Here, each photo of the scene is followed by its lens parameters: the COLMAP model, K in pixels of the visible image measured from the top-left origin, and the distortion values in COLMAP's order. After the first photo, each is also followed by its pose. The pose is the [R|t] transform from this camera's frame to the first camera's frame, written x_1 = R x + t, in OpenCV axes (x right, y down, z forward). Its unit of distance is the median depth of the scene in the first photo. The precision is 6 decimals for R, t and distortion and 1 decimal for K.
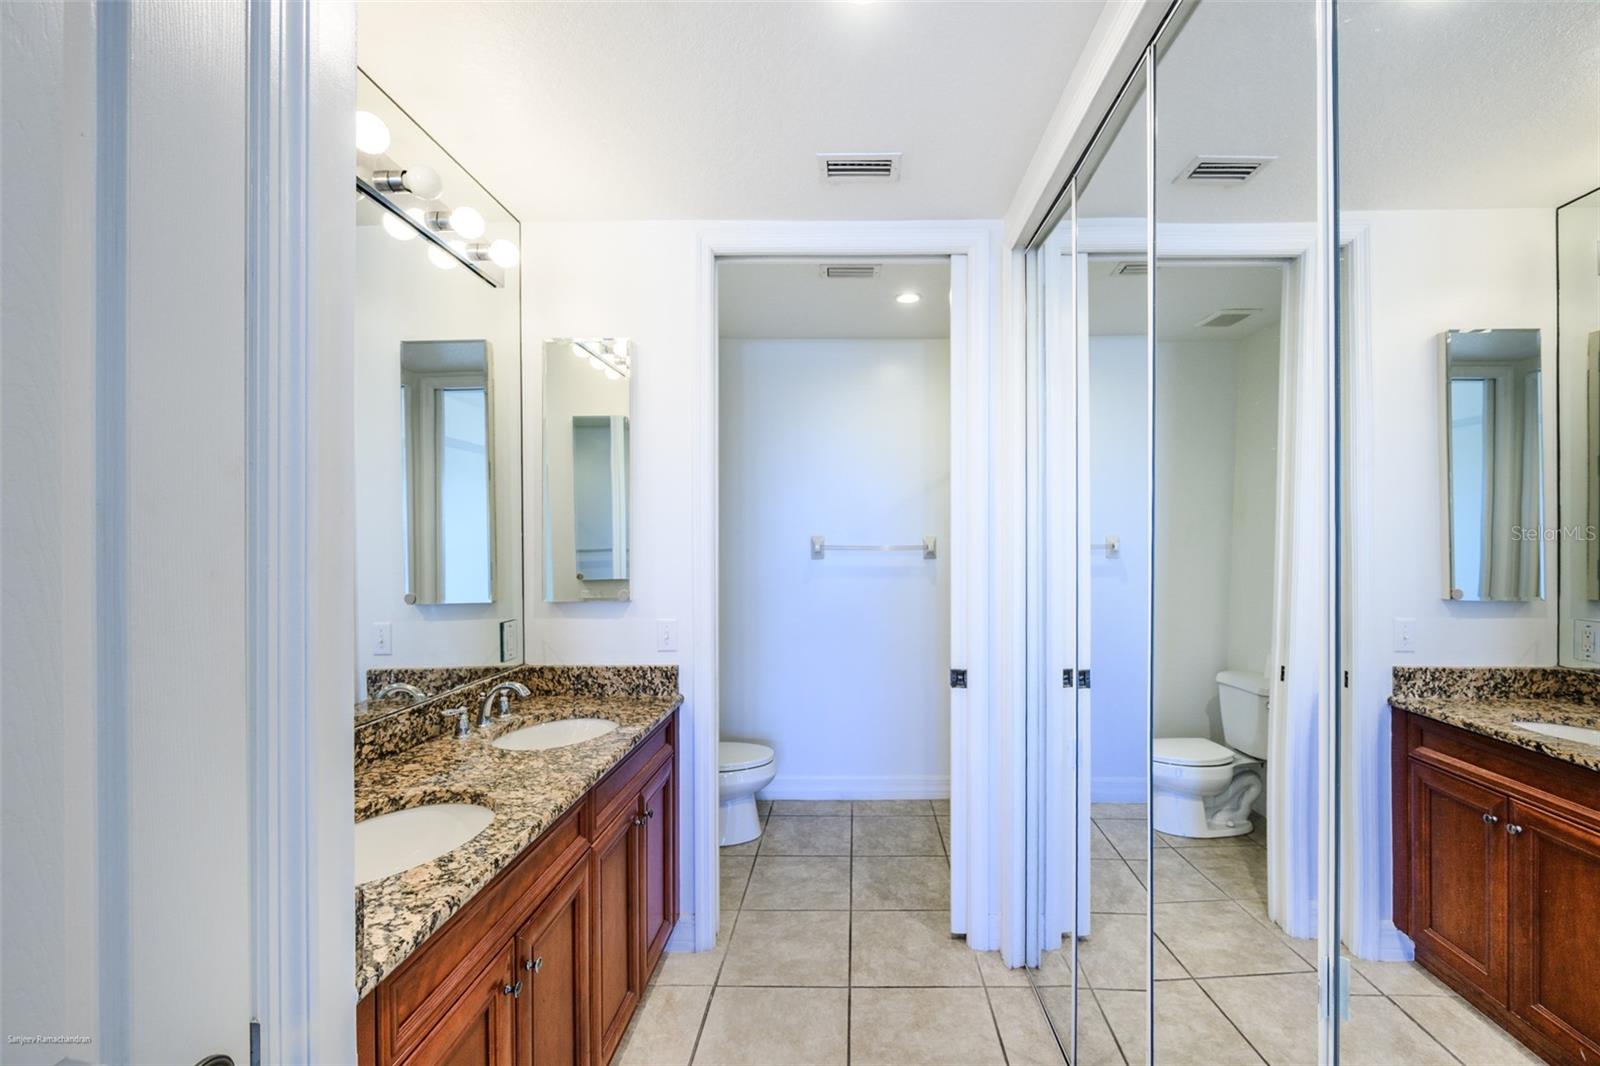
lens RADIAL K [[643.8, 0, 849.4], [0, 643.8, 544.5], [0, 0, 1]] dist [0.001280, 0.000200]
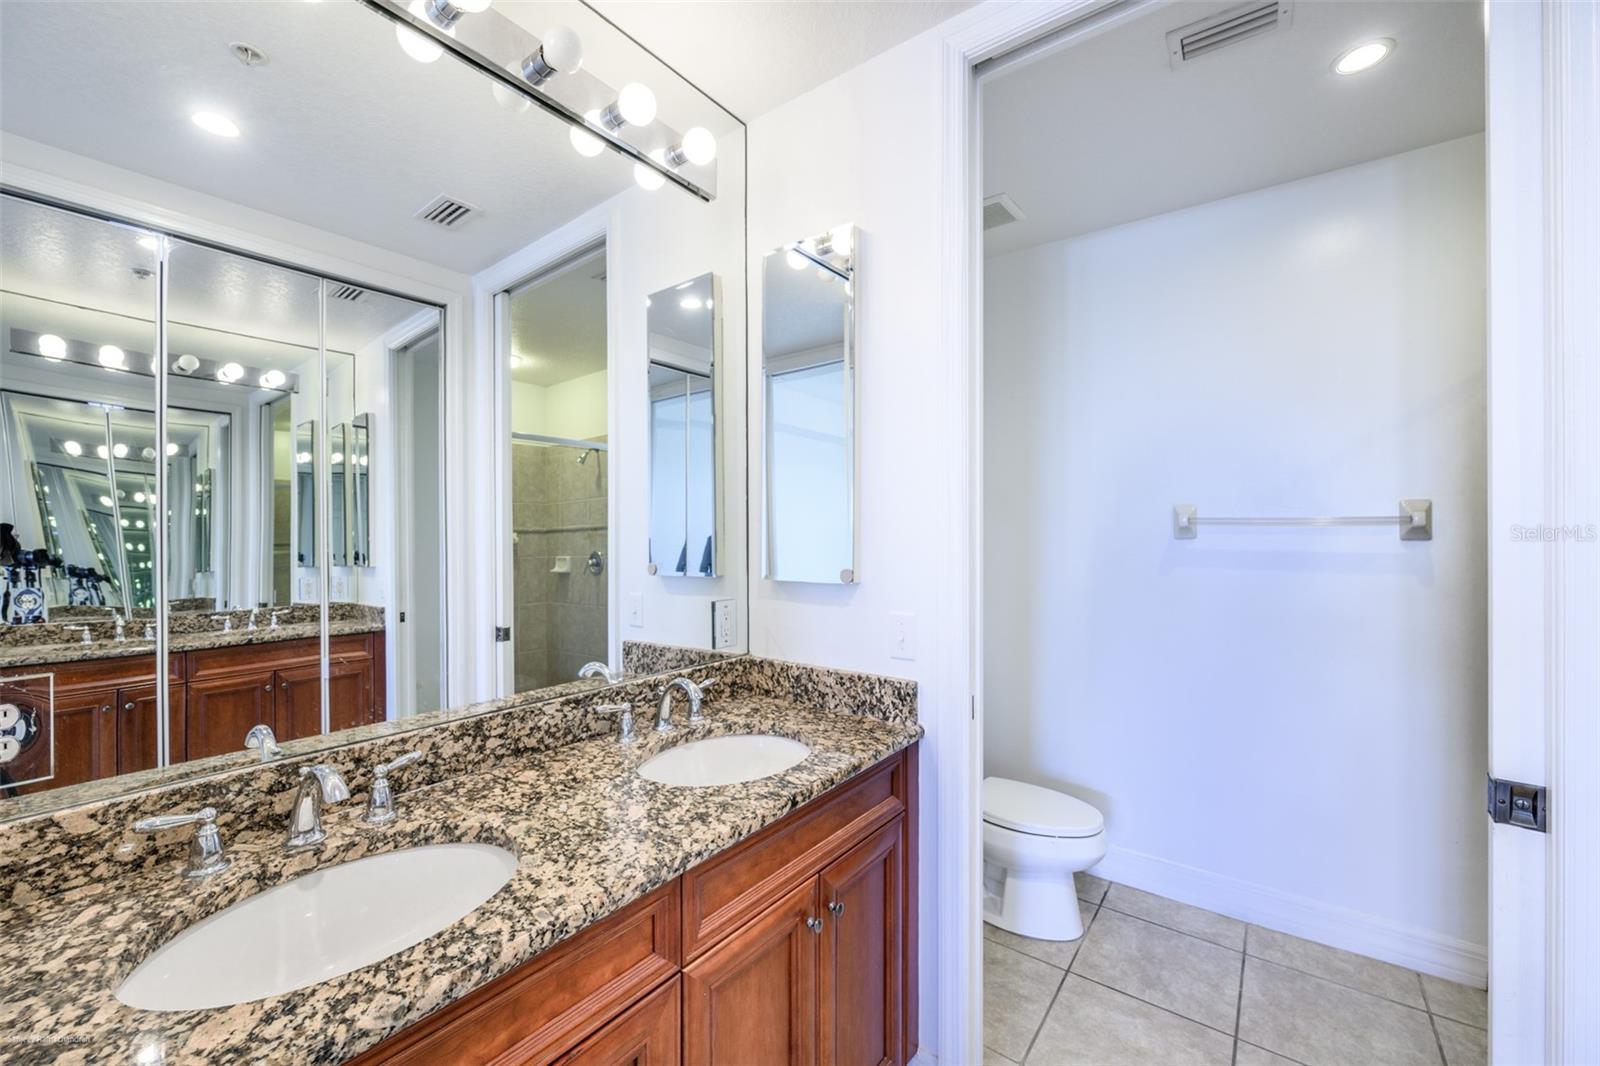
lens RADIAL K [[634.1, 0, 801.5], [0, 634.1, 530.0], [0, 0, 1]] dist [-0.003162, -0.000486]
pose [[0.802726, -0.000738, -0.596347, 0.037558], [-0.003889, 0.999971, -0.006472, 0.031680], [0.596335, 0.007514, 0.802700, 0.389087]]
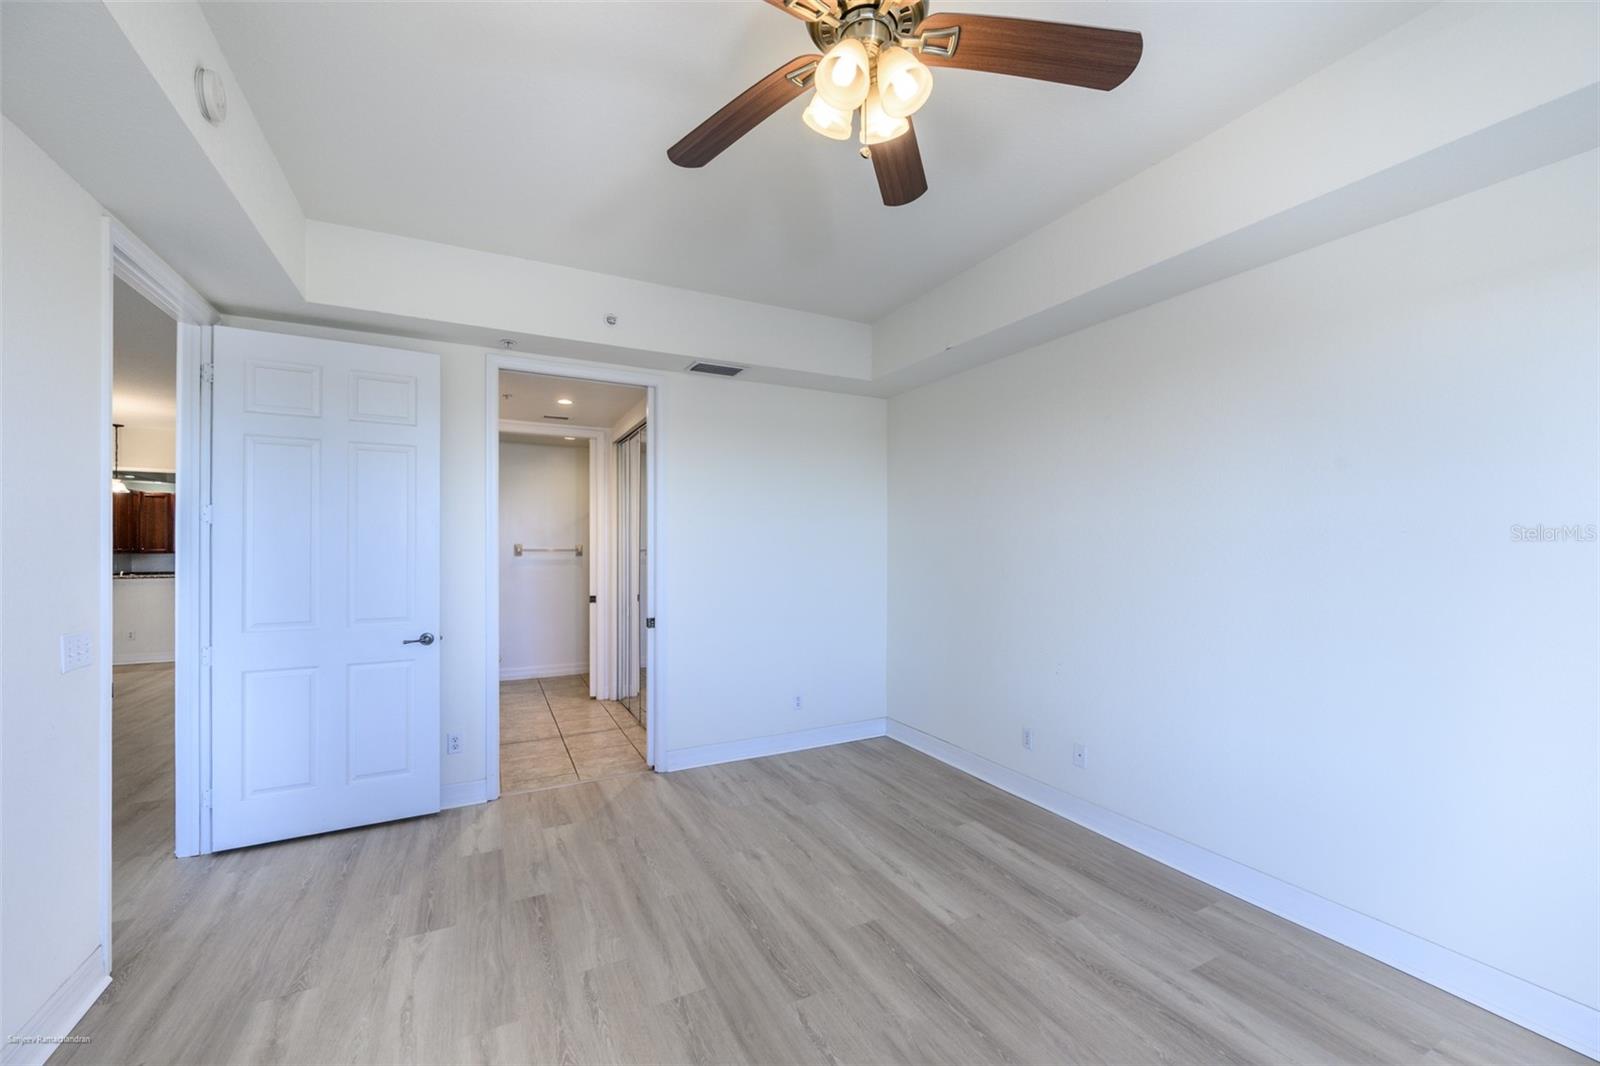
lens RADIAL K [[632.9, 0, 799.9], [0, 632.9, 546.9], [0, 0, 1]] dist [-0.002891, -0.000316]
pose [[0.888284, 0.001410, 0.459292, -0.275302], [-0.000880, 0.999999, -0.001368, -0.004540], [-0.459293, 0.000811, 0.888284, -1.734268]]
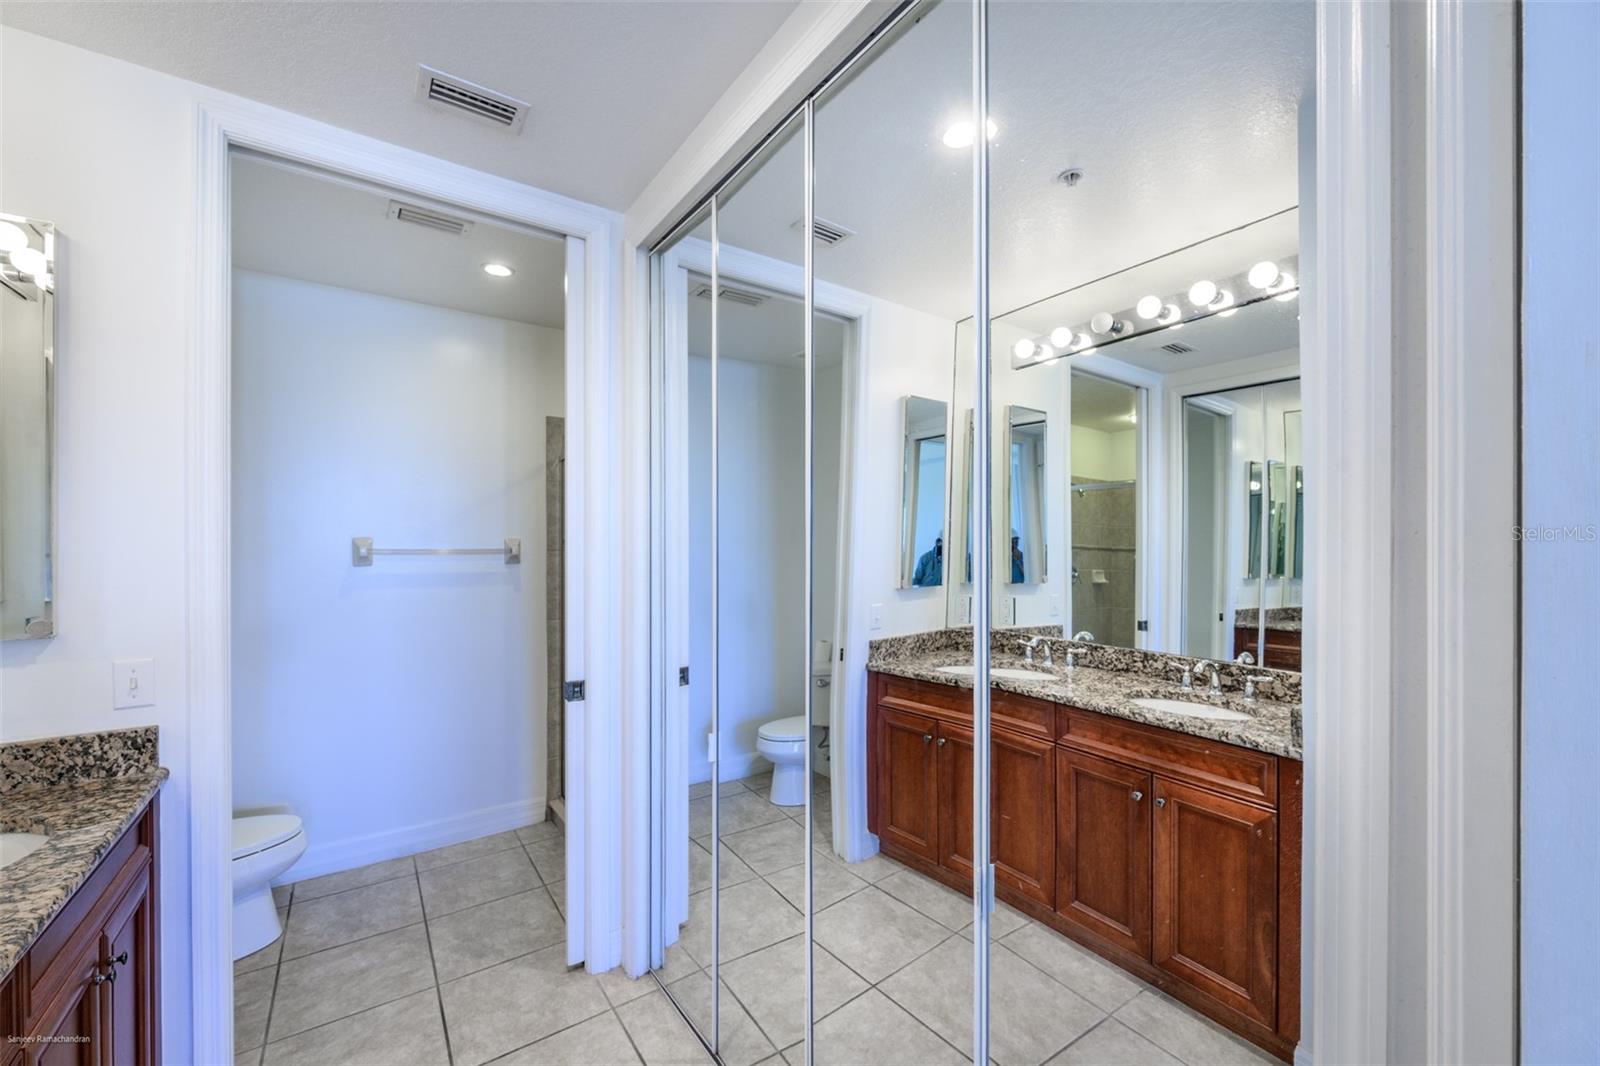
lens RADIAL K [[632.9, 0, 799.9], [0, 632.9, 546.9], [0, 0, 1]] dist [-0.002891, -0.000316]
pose [[0.814783, -0.000539, 0.579765, -0.100464], [0.001751, 0.999997, -0.001531, 0.001334], [-0.579763, 0.002262, 0.814782, 0.065996]]
